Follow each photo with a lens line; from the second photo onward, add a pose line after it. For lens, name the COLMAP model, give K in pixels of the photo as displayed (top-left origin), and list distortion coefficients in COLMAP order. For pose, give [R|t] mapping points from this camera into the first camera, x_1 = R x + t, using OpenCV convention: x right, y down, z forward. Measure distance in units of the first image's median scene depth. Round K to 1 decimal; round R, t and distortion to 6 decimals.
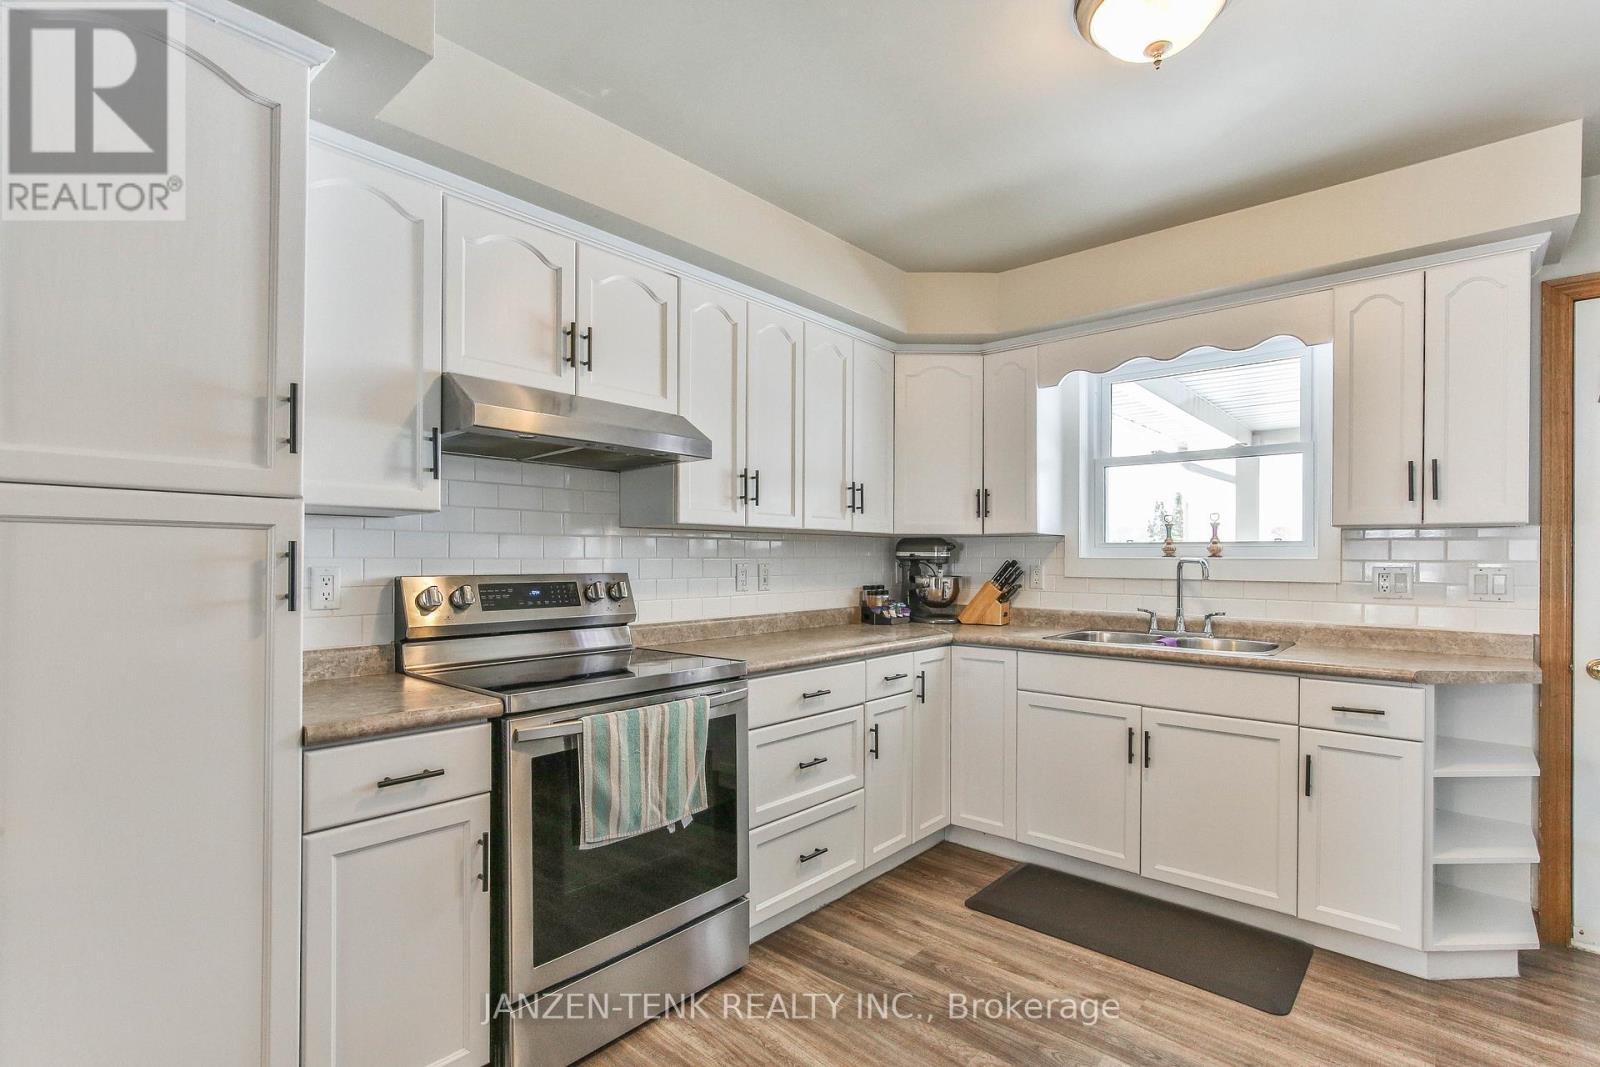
lens RADIAL K [[749.7, 0, 804.3], [0, 749.7, 557.9], [0, 0, 1]] dist [-0.000874, 0.000076]
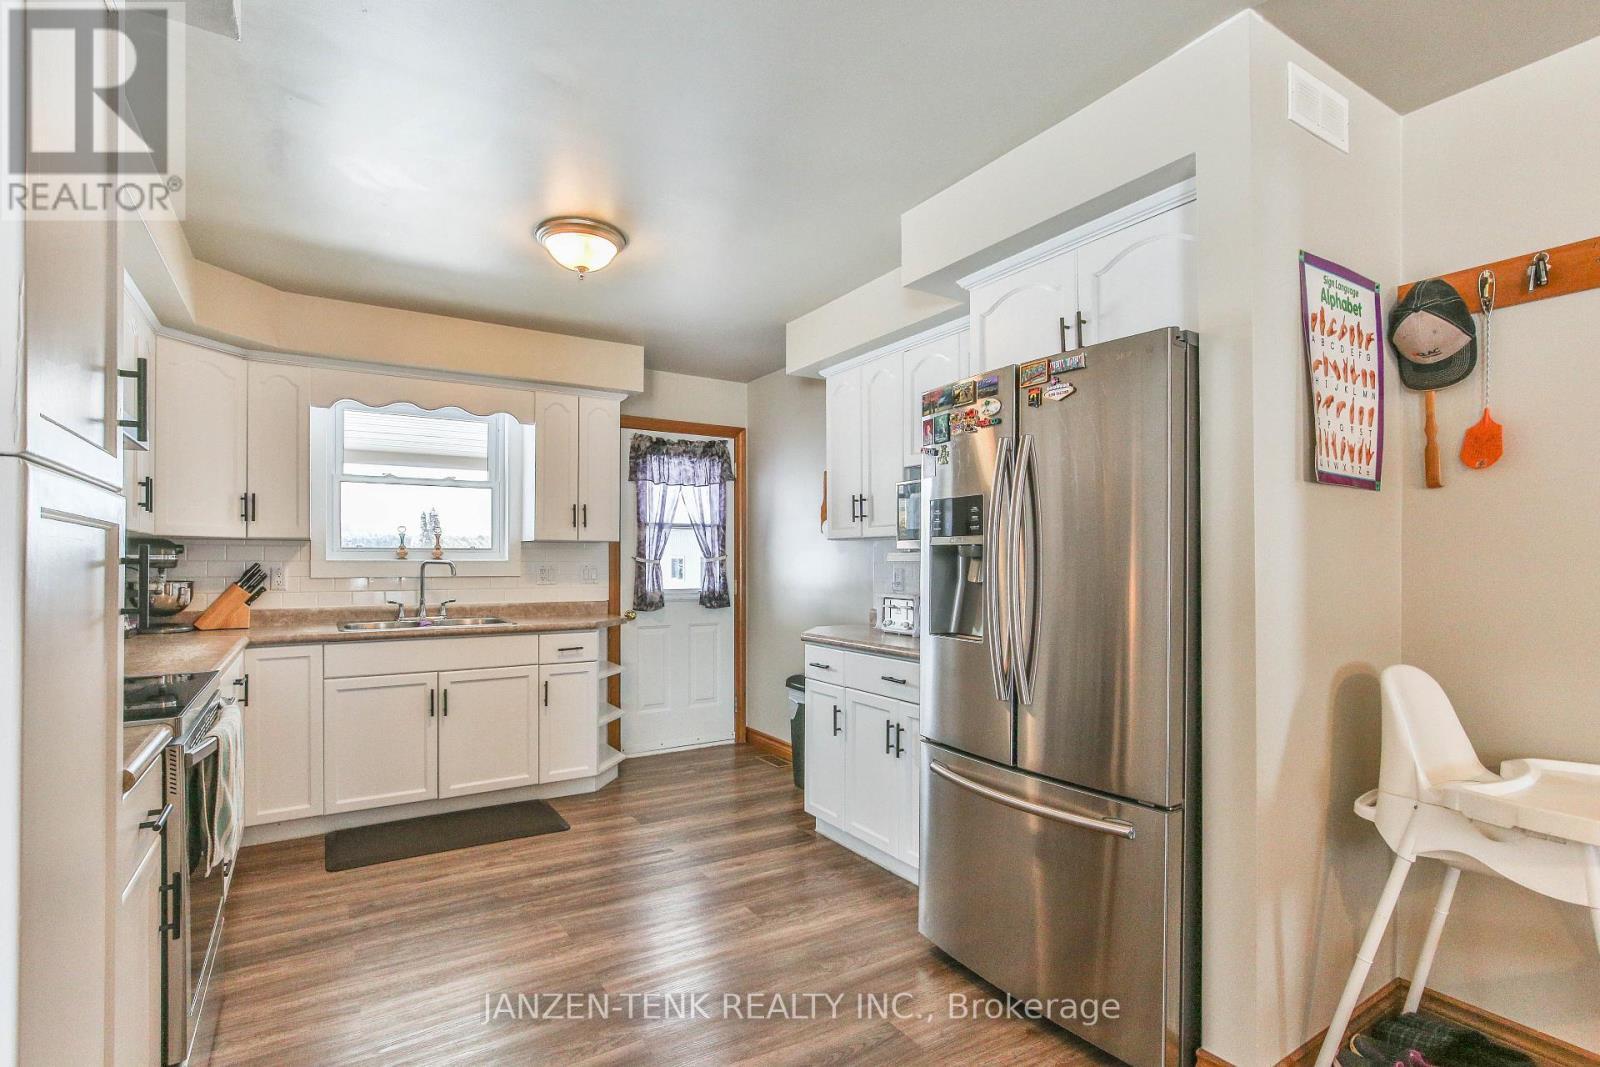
lens RADIAL K [[742.0, 0, 761.8], [0, 742.0, 557.9], [0, 0, 1]] dist [-0.003944, -0.000101]
pose [[0.318879, -0.000955, 0.947795, -0.562547], [0.002907, 0.999996, 0.000029, -0.002688], [-0.947791, 0.002746, 0.318881, 0.031769]]
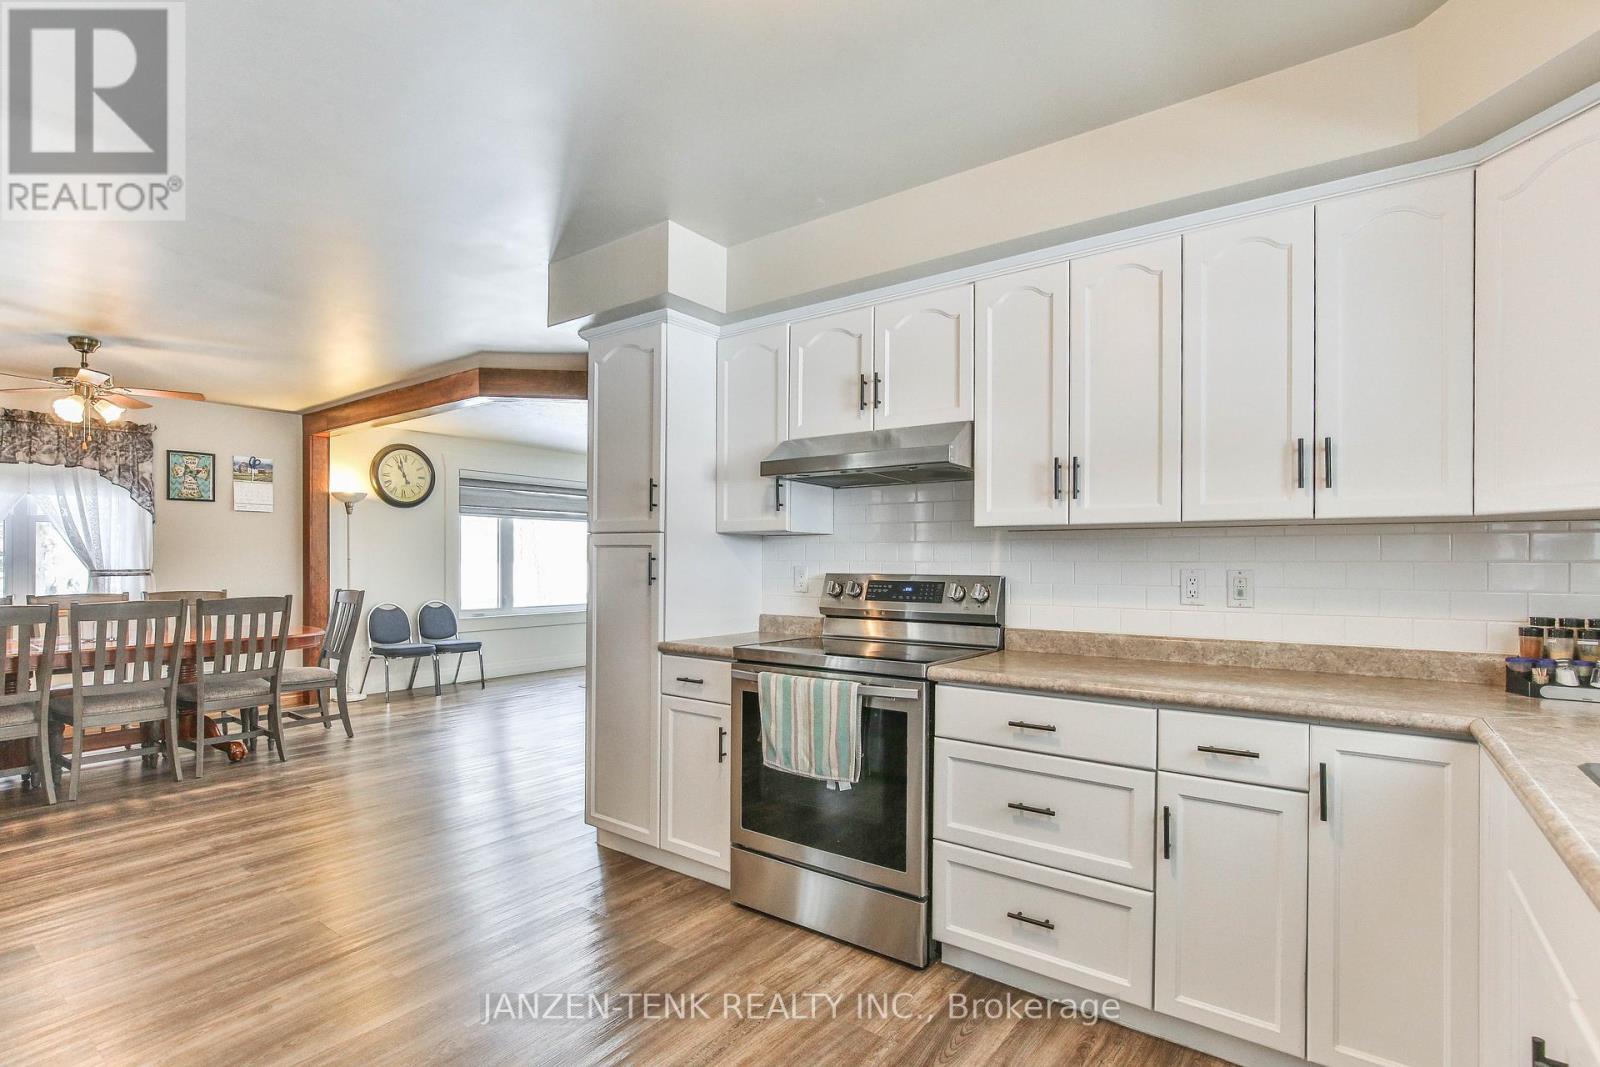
lens RADIAL K [[766.1, 0, 801.8], [0, 766.1, 560.4], [0, 0, 1]] dist [-0.000867, 0.001698]
pose [[0.085716, -0.003371, -0.996314, 0.691840], [-0.003970, 0.999985, -0.003725, 0.003178], [0.996312, 0.004274, 0.085701, 0.561188]]
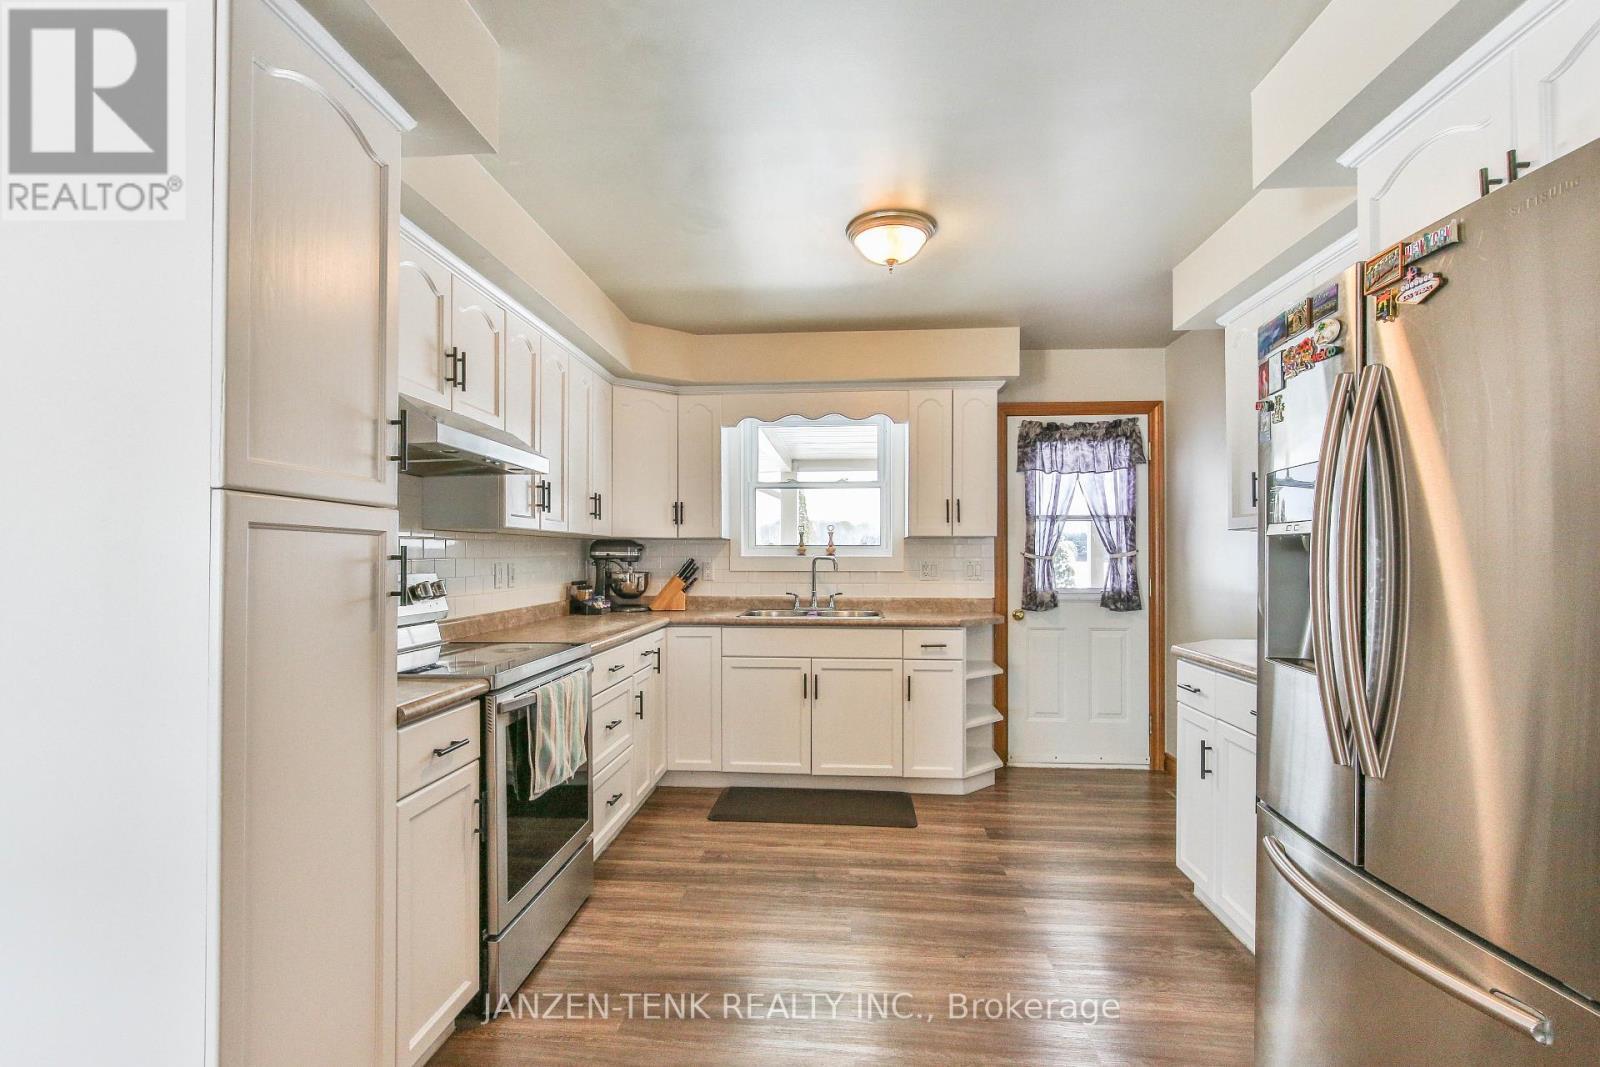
lens RADIAL K [[737.6, 0, 791.3], [0, 737.6, 551.3], [0, 0, 1]] dist [-0.004324, 0.000008]
pose [[0.807100, -0.000277, 0.590415, -0.390712], [0.004023, 0.999979, -0.005030, -0.002605], [-0.590402, 0.006435, 0.807084, -0.123257]]
